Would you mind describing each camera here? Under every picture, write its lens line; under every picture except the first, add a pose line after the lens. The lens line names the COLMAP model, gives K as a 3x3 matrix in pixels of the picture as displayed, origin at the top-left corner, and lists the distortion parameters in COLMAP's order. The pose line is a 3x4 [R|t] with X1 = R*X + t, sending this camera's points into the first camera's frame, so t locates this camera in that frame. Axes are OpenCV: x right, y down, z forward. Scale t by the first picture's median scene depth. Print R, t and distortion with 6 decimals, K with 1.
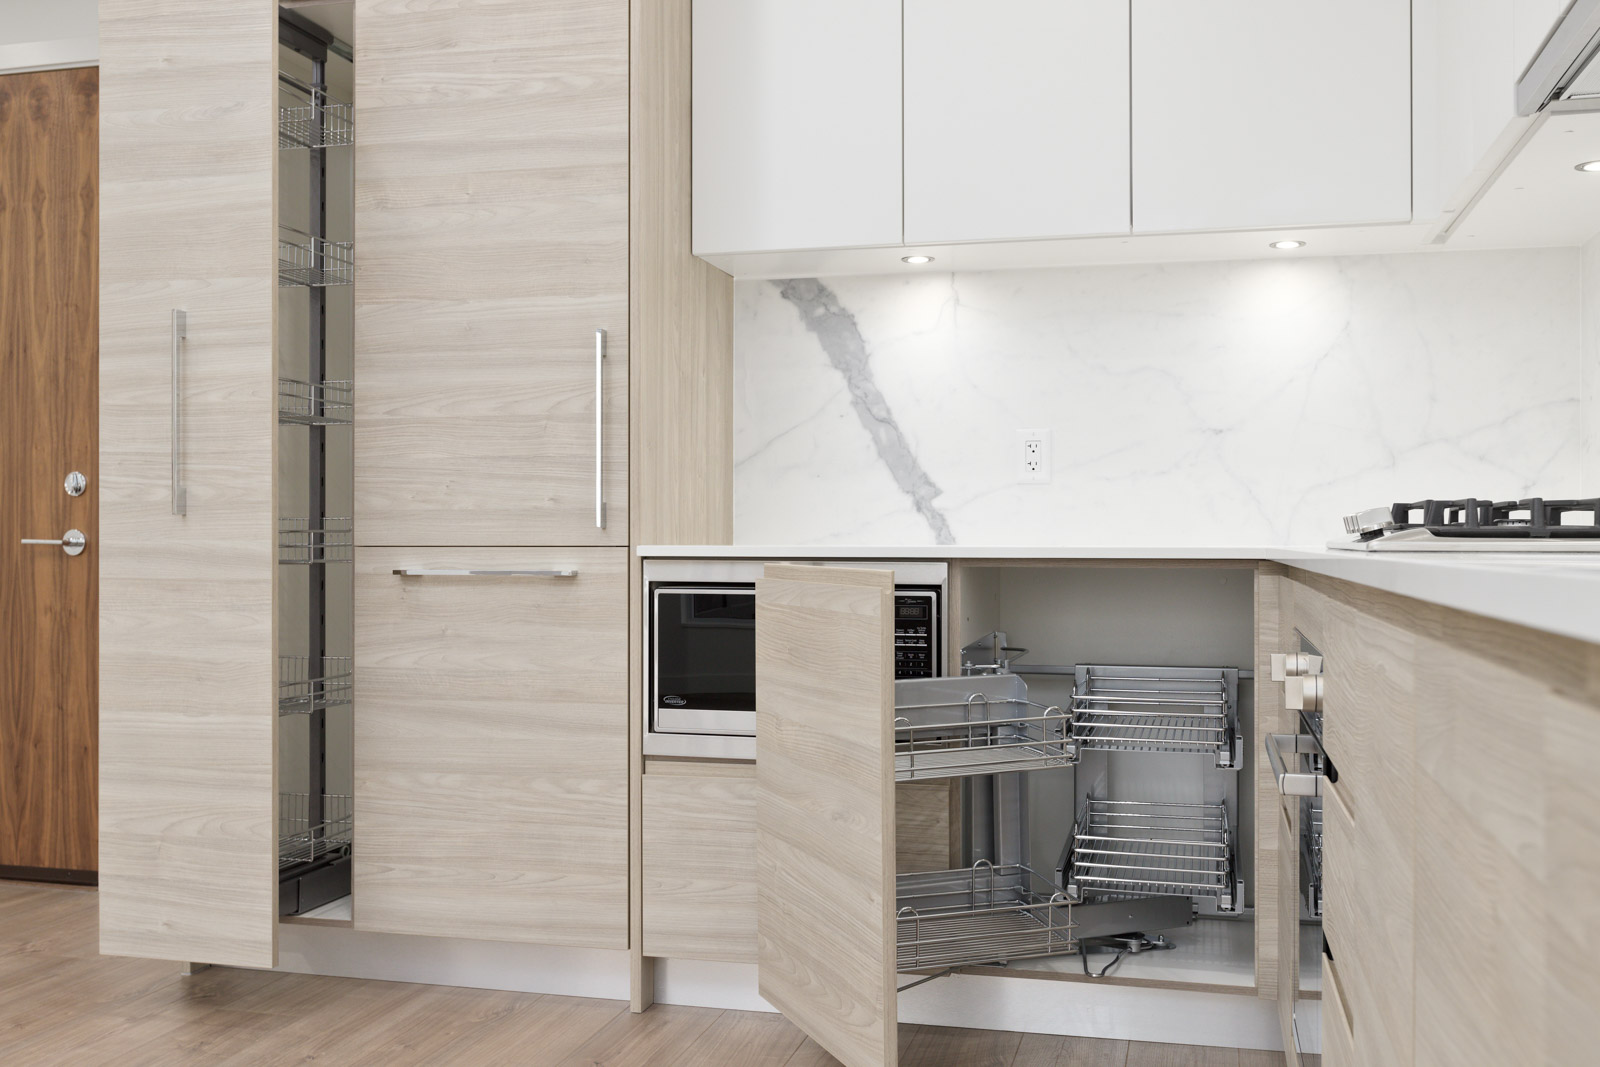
lens RADIAL K [[1543.9, 0, 800.0], [0, 1543.9, 533.5], [0, 0, 1]] dist [0.001819, 0.002657]
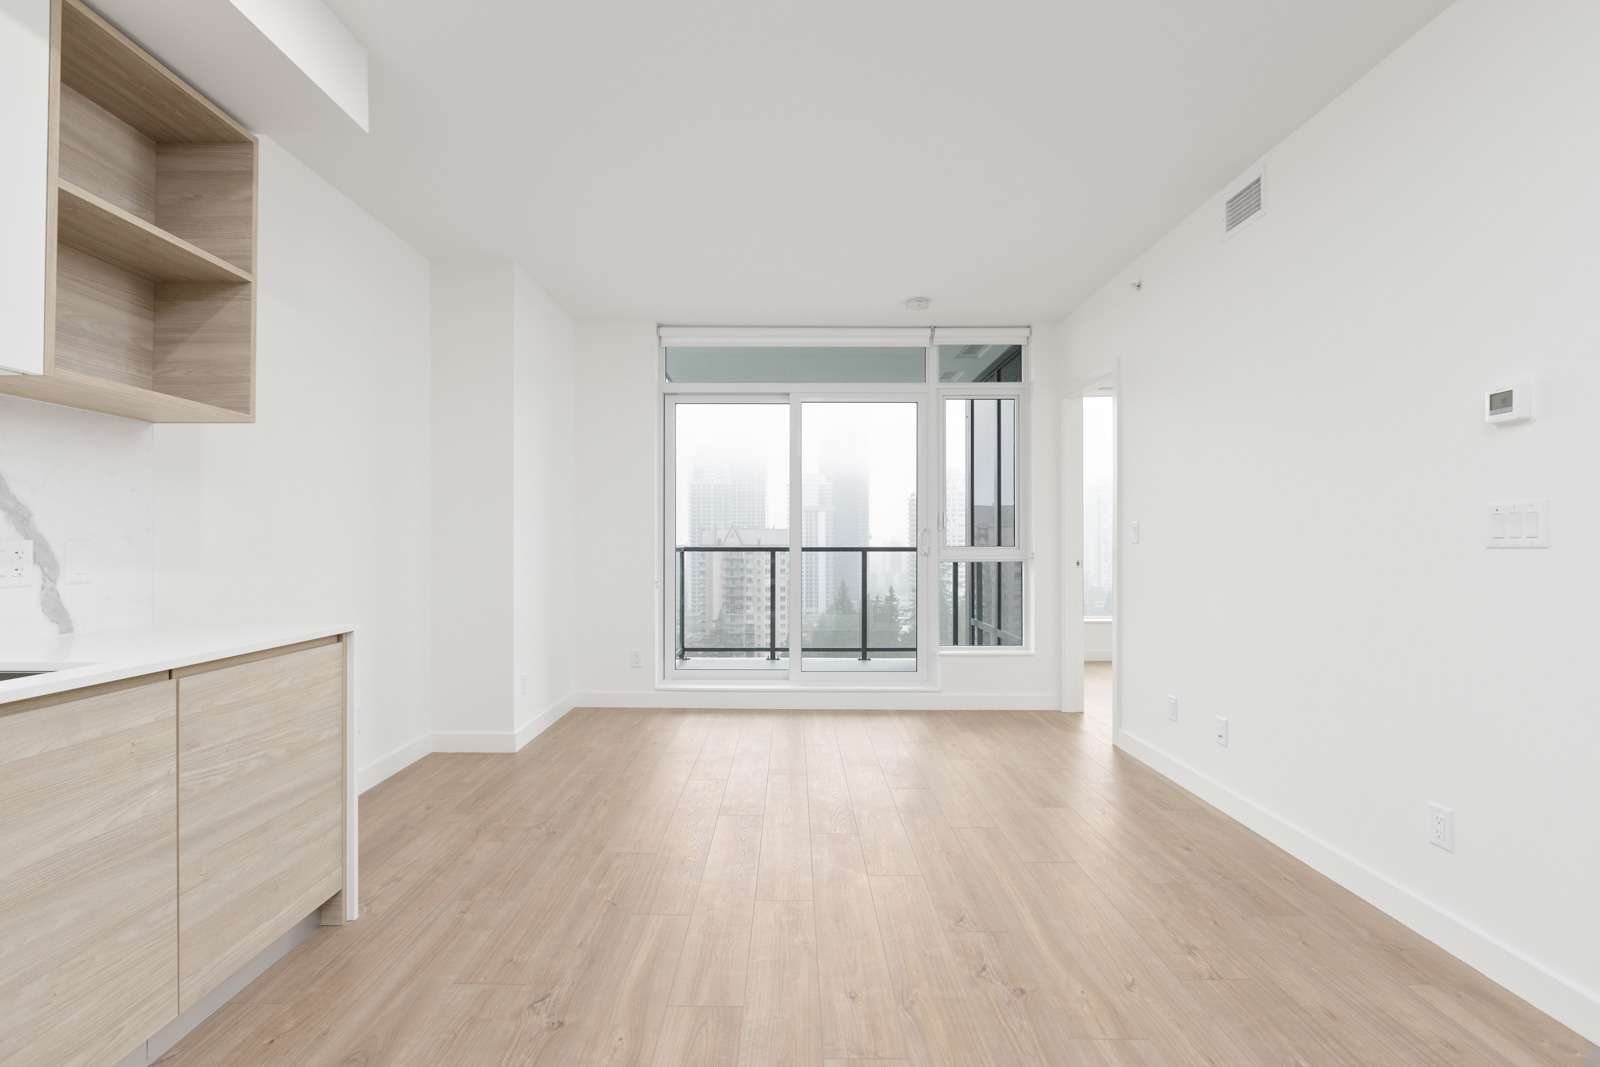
lens RADIAL K [[748.7, 0, 792.9], [0, 748.7, 535.0], [0, 0, 1]] dist [-0.002570, -0.000474]
pose [[-0.967260, -0.003719, -0.253761, -0.171257], [0.000566, 0.999859, -0.016812, -0.064882], [0.253788, -0.016405, -0.967121, 0.741983]]
